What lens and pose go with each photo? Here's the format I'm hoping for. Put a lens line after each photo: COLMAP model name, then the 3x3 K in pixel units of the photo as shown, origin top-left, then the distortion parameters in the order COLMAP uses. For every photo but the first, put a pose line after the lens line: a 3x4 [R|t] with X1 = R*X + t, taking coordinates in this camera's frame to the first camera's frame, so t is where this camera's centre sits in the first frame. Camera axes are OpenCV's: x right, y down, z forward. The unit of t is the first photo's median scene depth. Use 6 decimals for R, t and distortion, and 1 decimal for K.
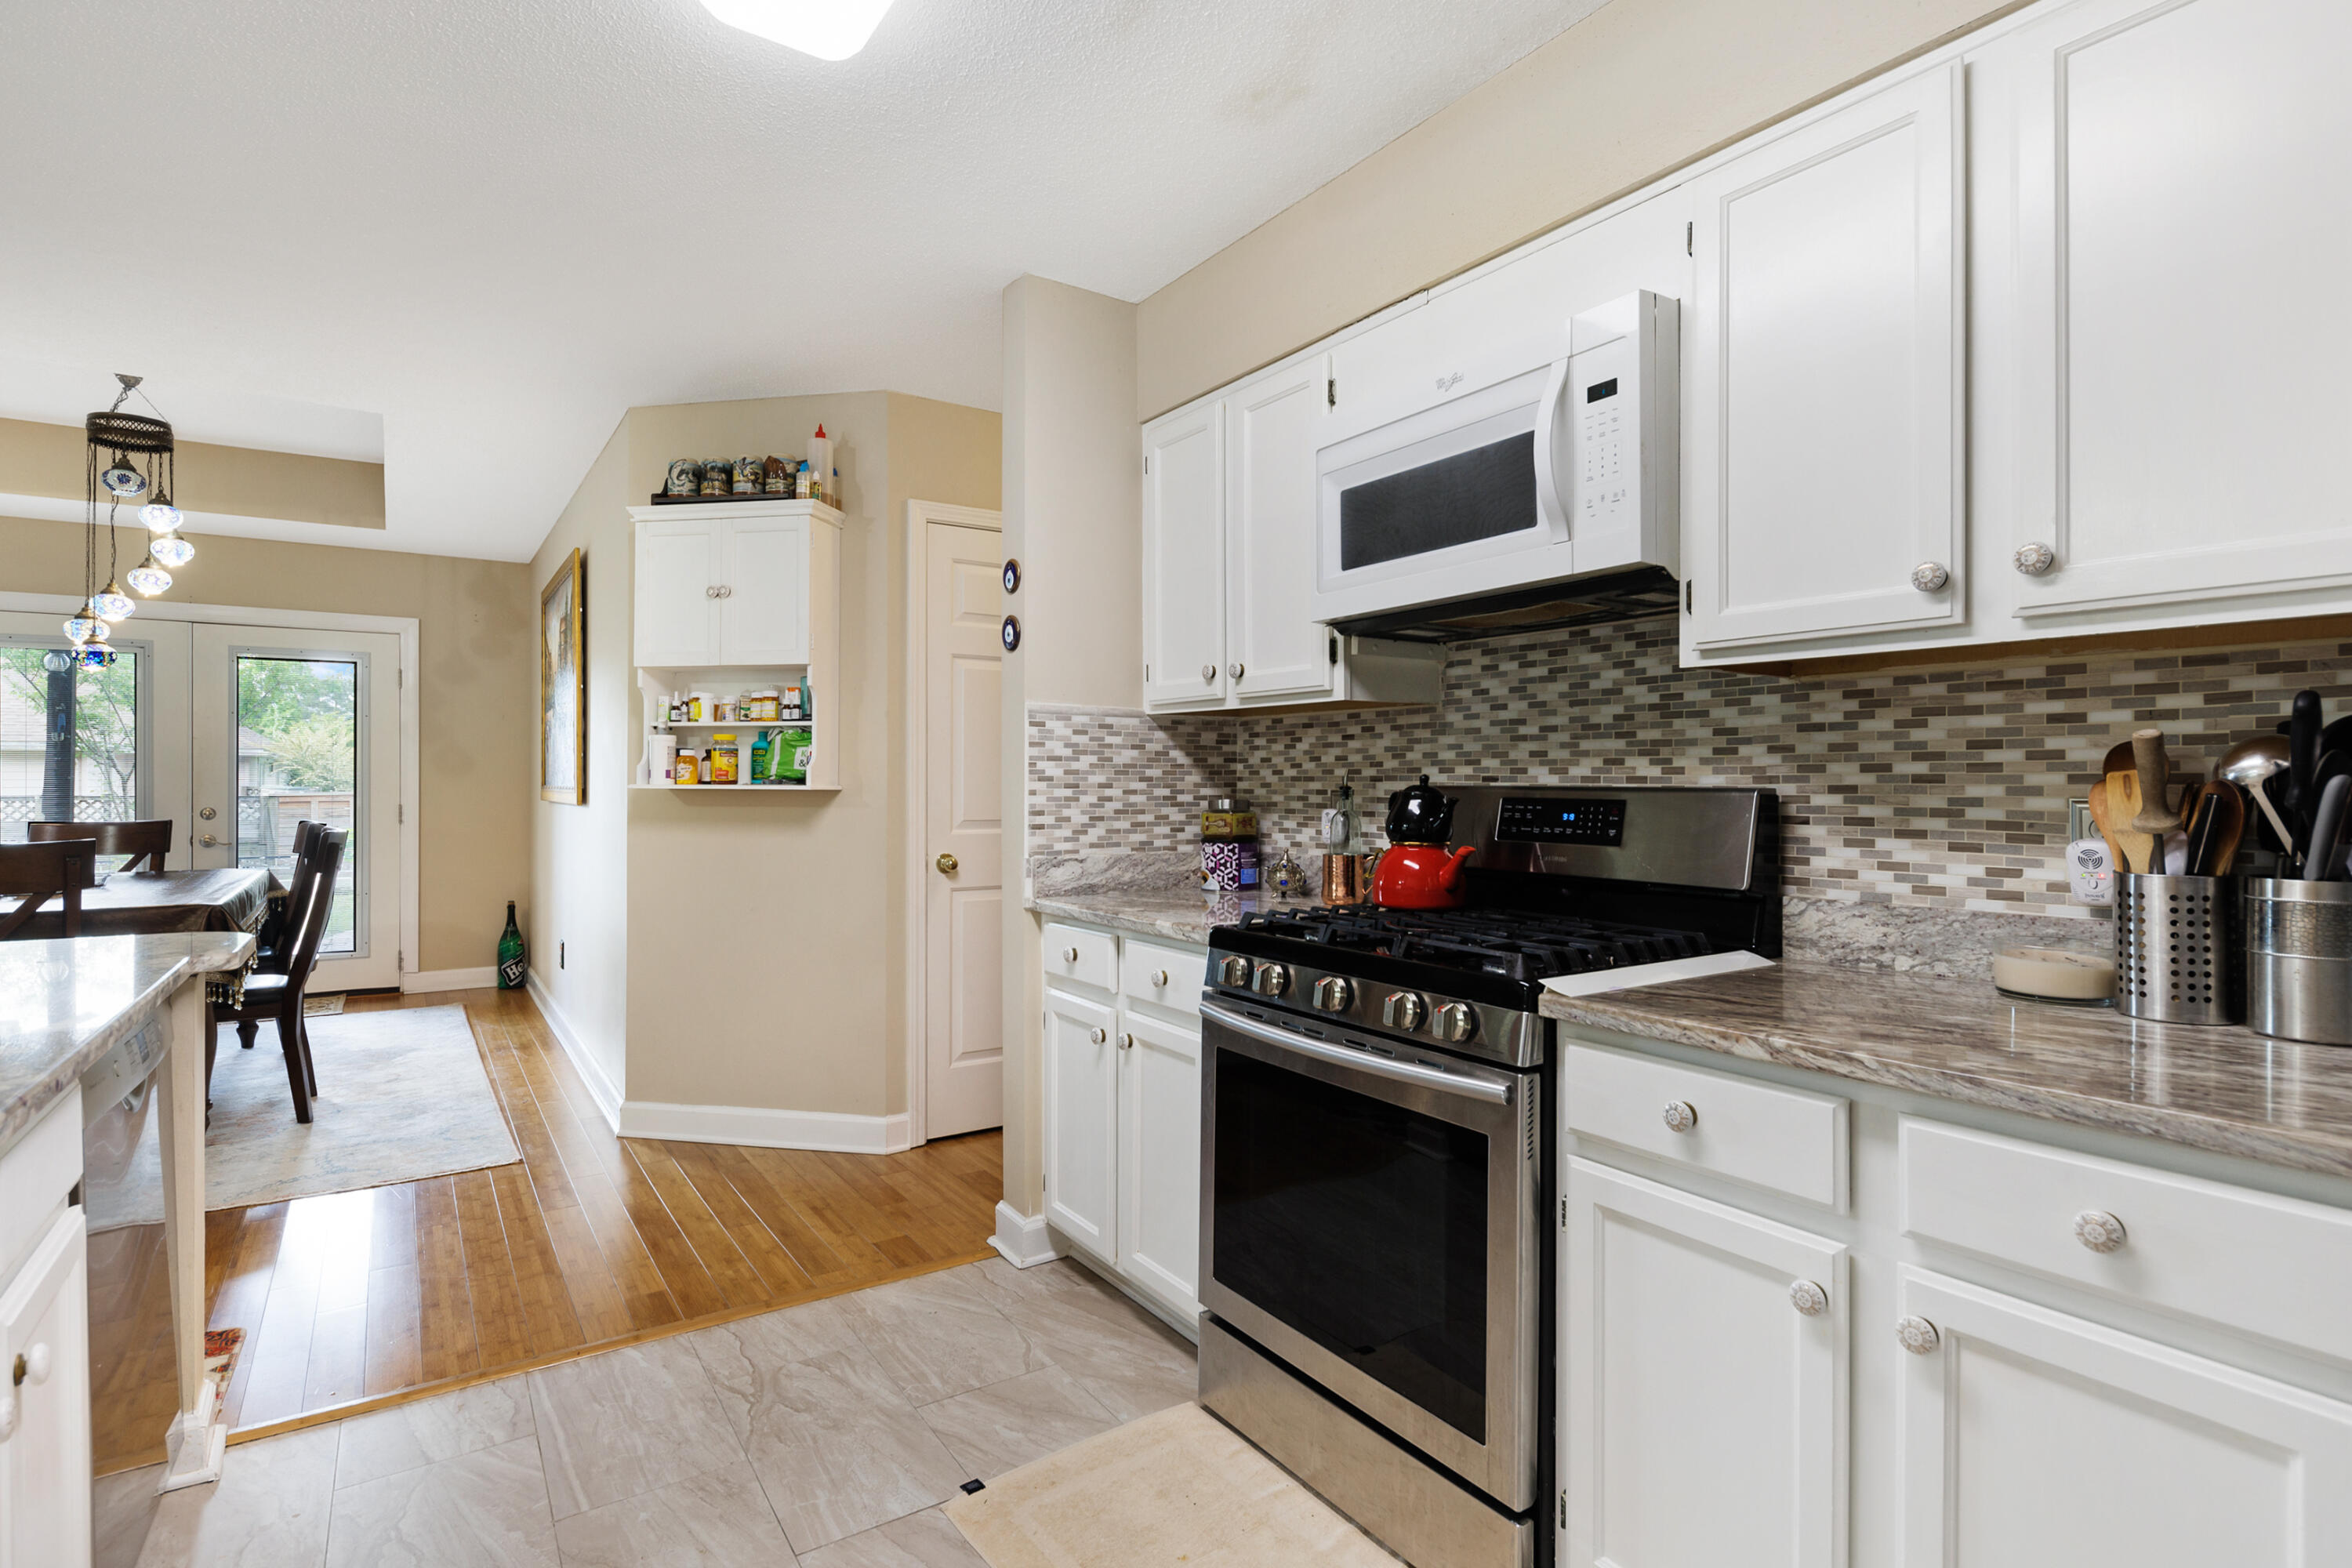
lens RADIAL K [[1153.3, 0, 1160.6], [0, 1153.3, 773.4], [0, 0, 1]] dist [0.003748, -0.001052]
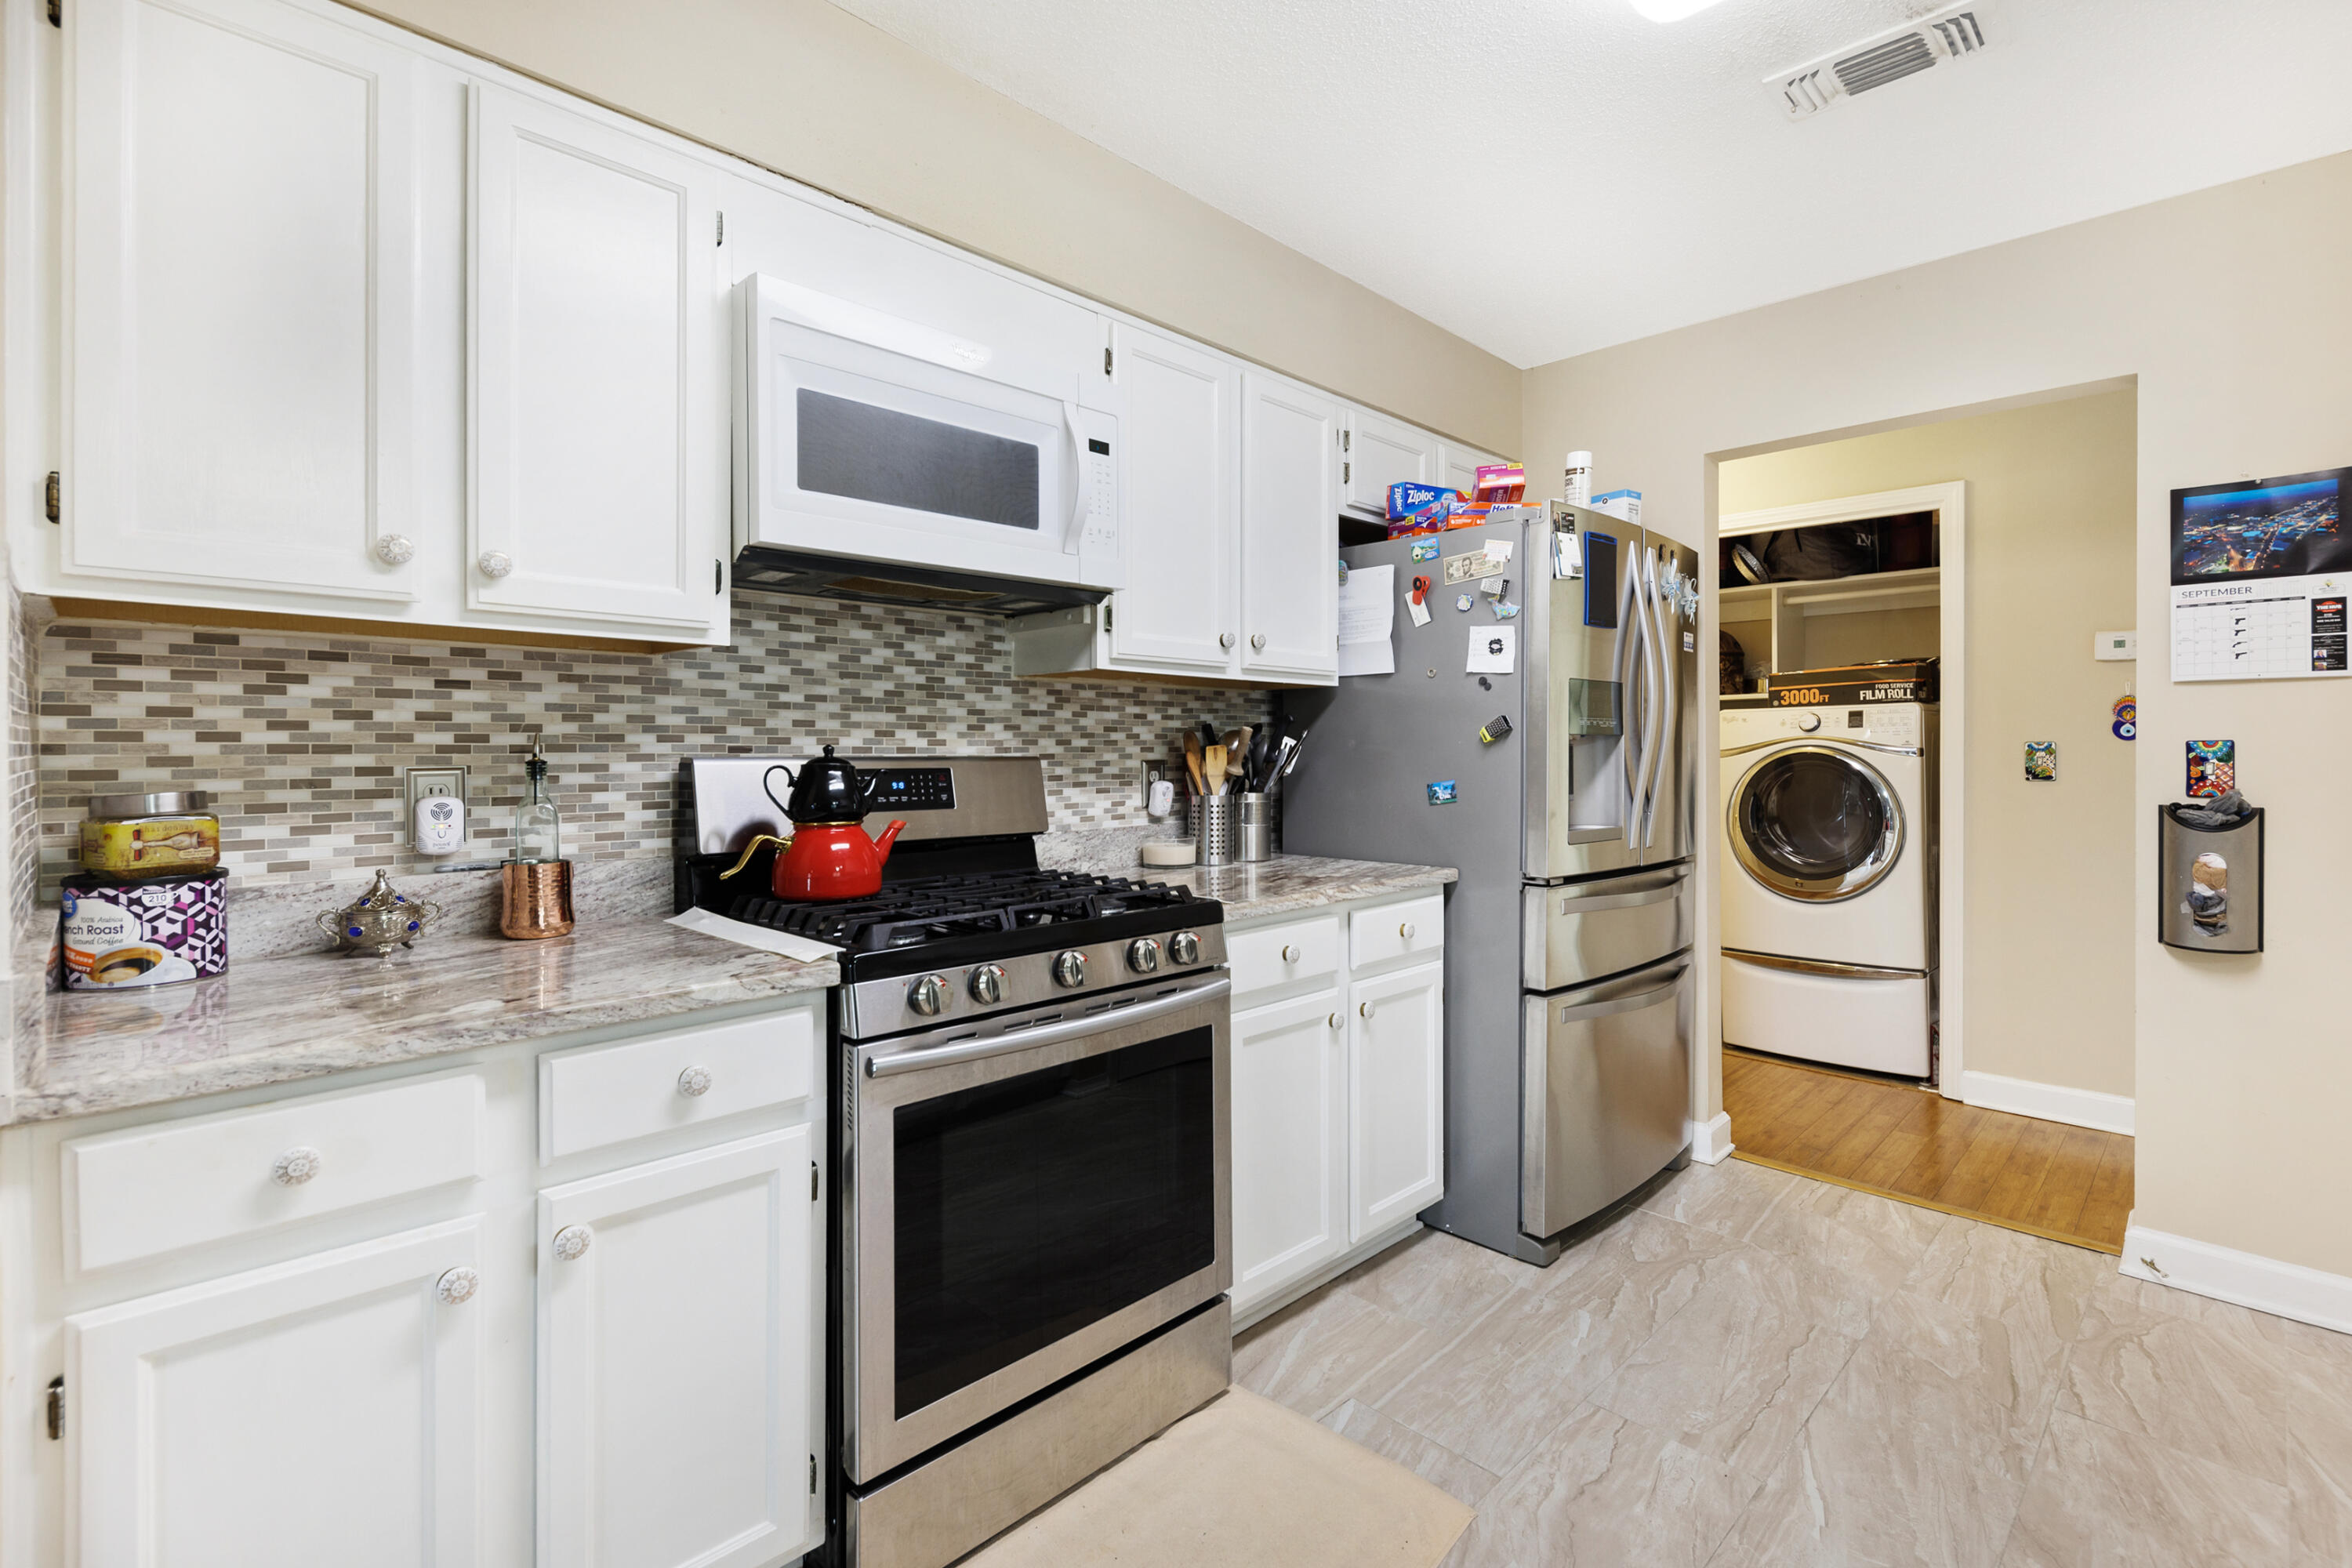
lens RADIAL K [[1059.4, 0, 1190.3], [0, 1059.4, 750.1], [0, 0, 1]] dist [0.000606, -0.002578]
pose [[-0.206990, -0.001596, 0.978342, -0.629360], [-0.005921, 0.999982, 0.000379, 0.003255], [-0.978325, -0.005715, -0.206996, 0.910242]]
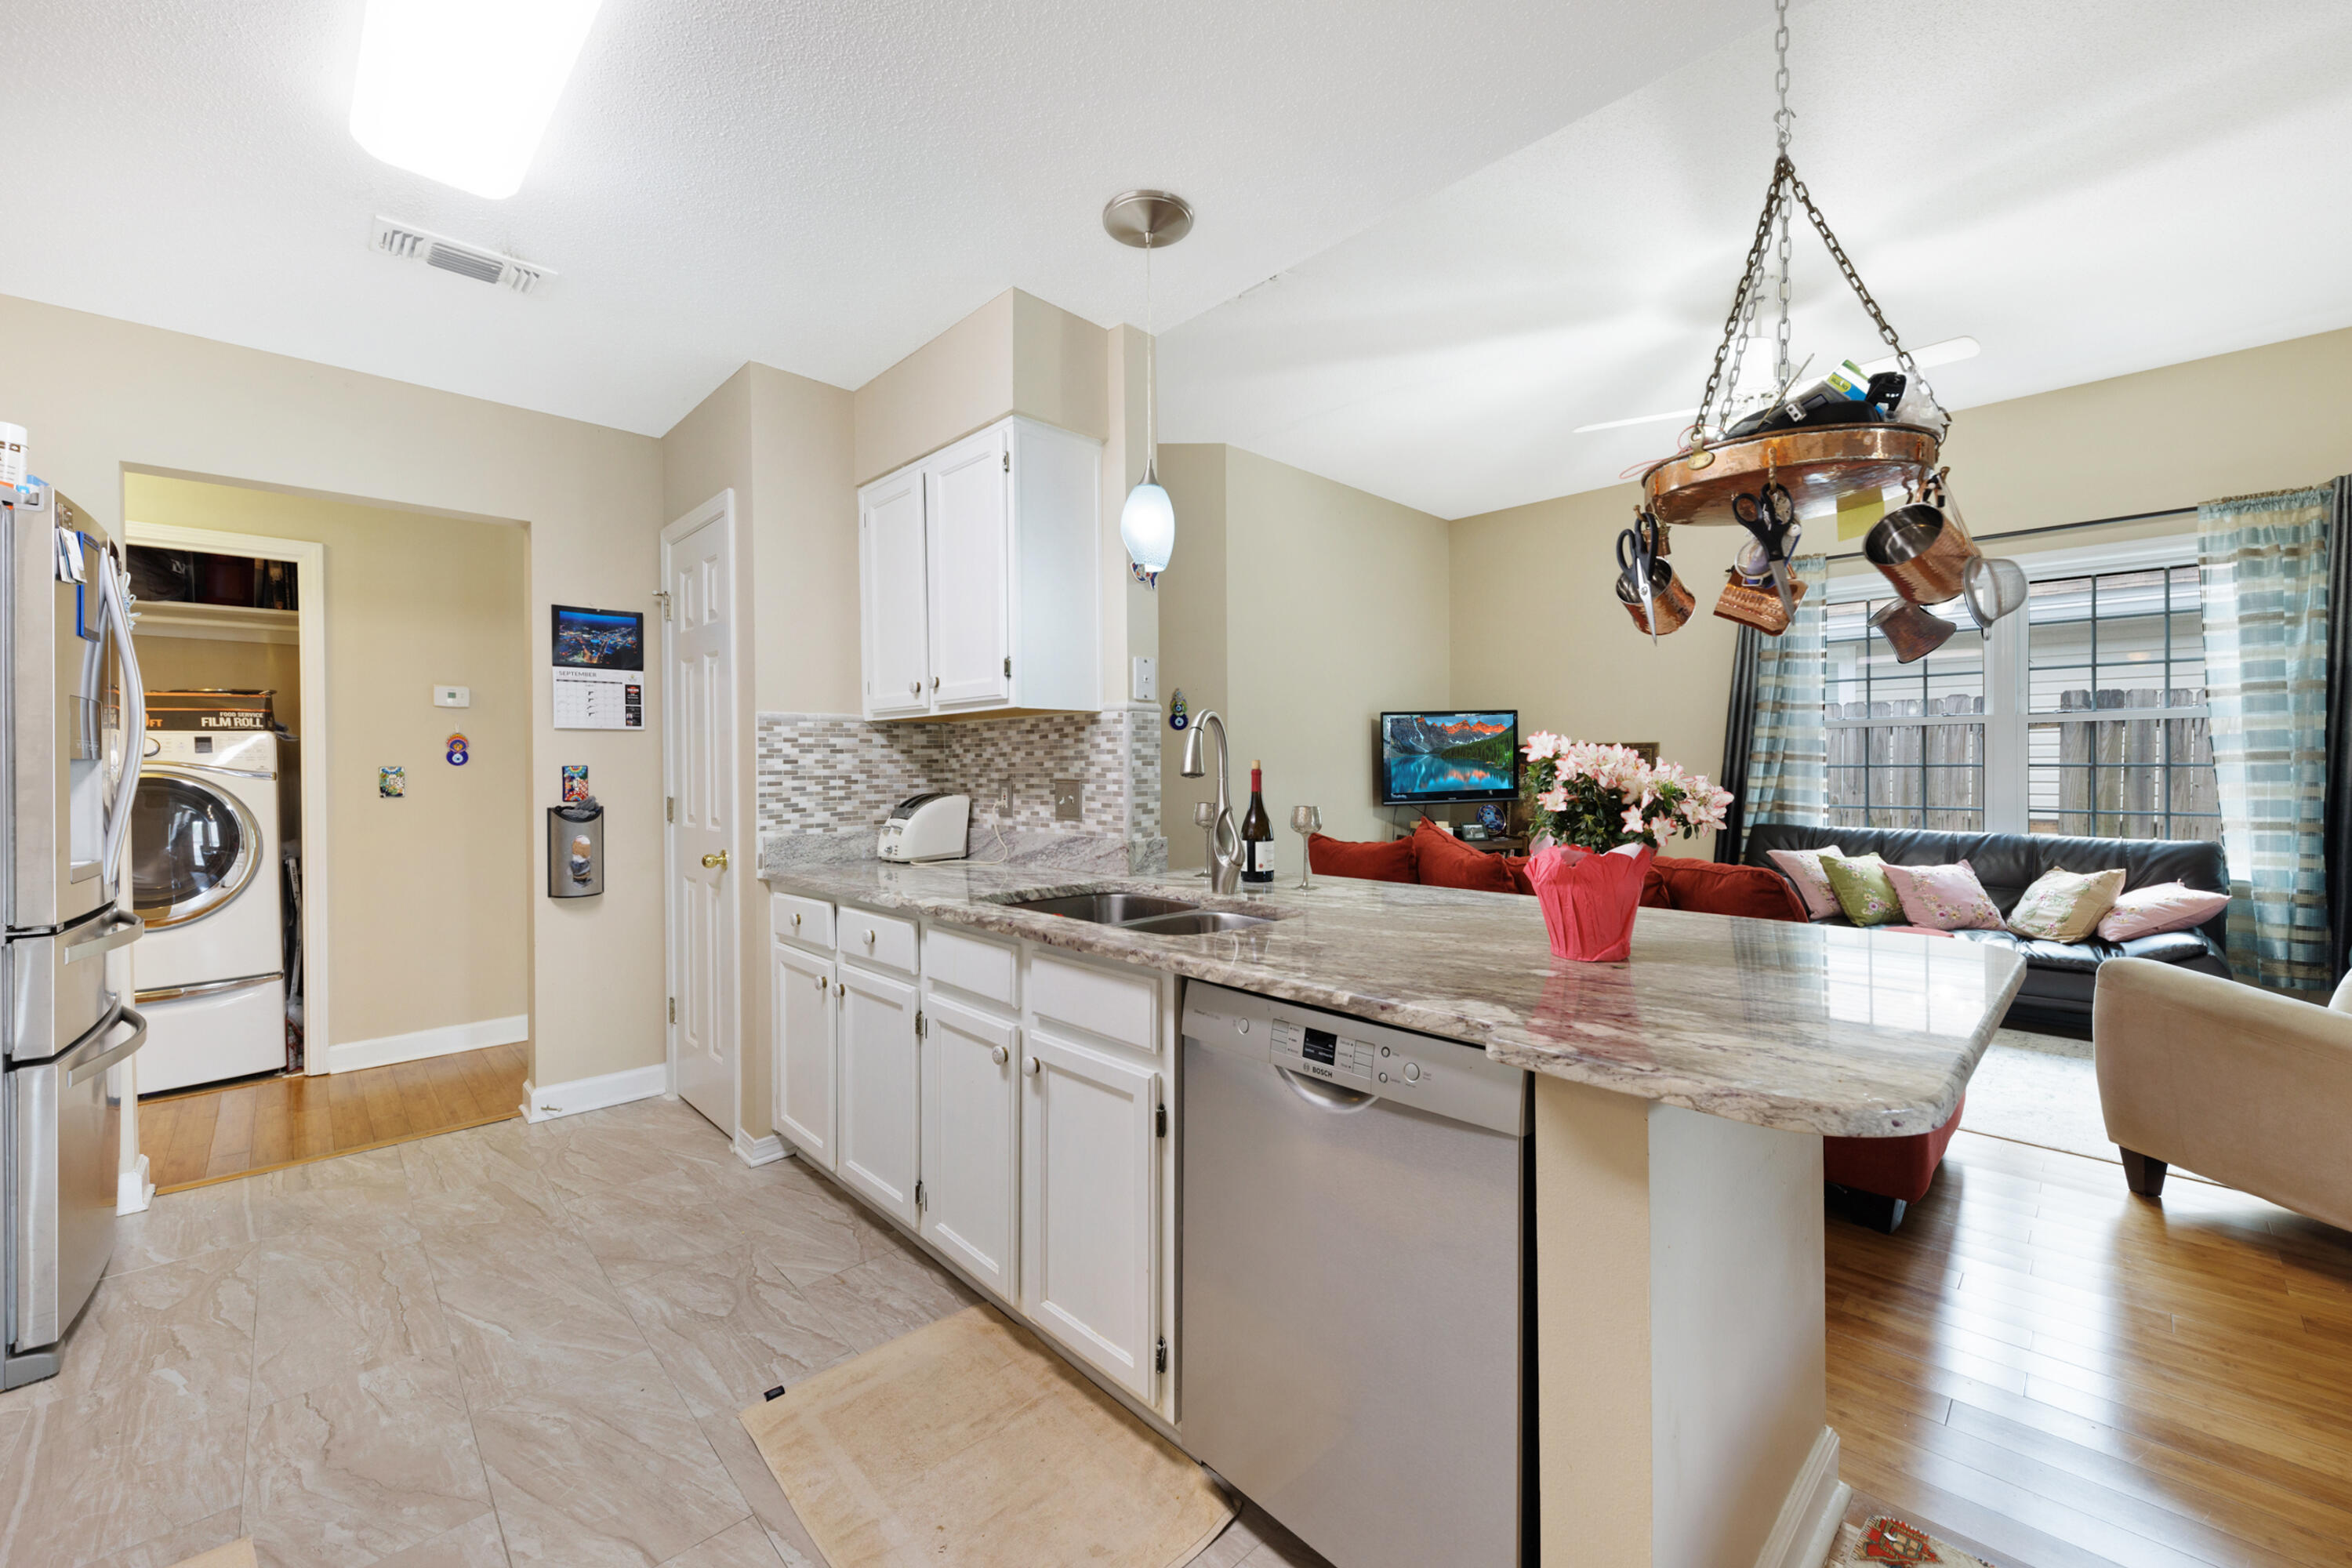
lens RADIAL K [[924.7, 0, 1166.5], [0, 924.7, 764.3], [0, 0, 1]] dist [-0.002122, -0.002141]
pose [[-0.982354, 0.006771, -0.186910, -0.464369], [0.008222, 0.999942, -0.006991, 0.003589], [0.186852, -0.008404, -0.982352, 1.312720]]
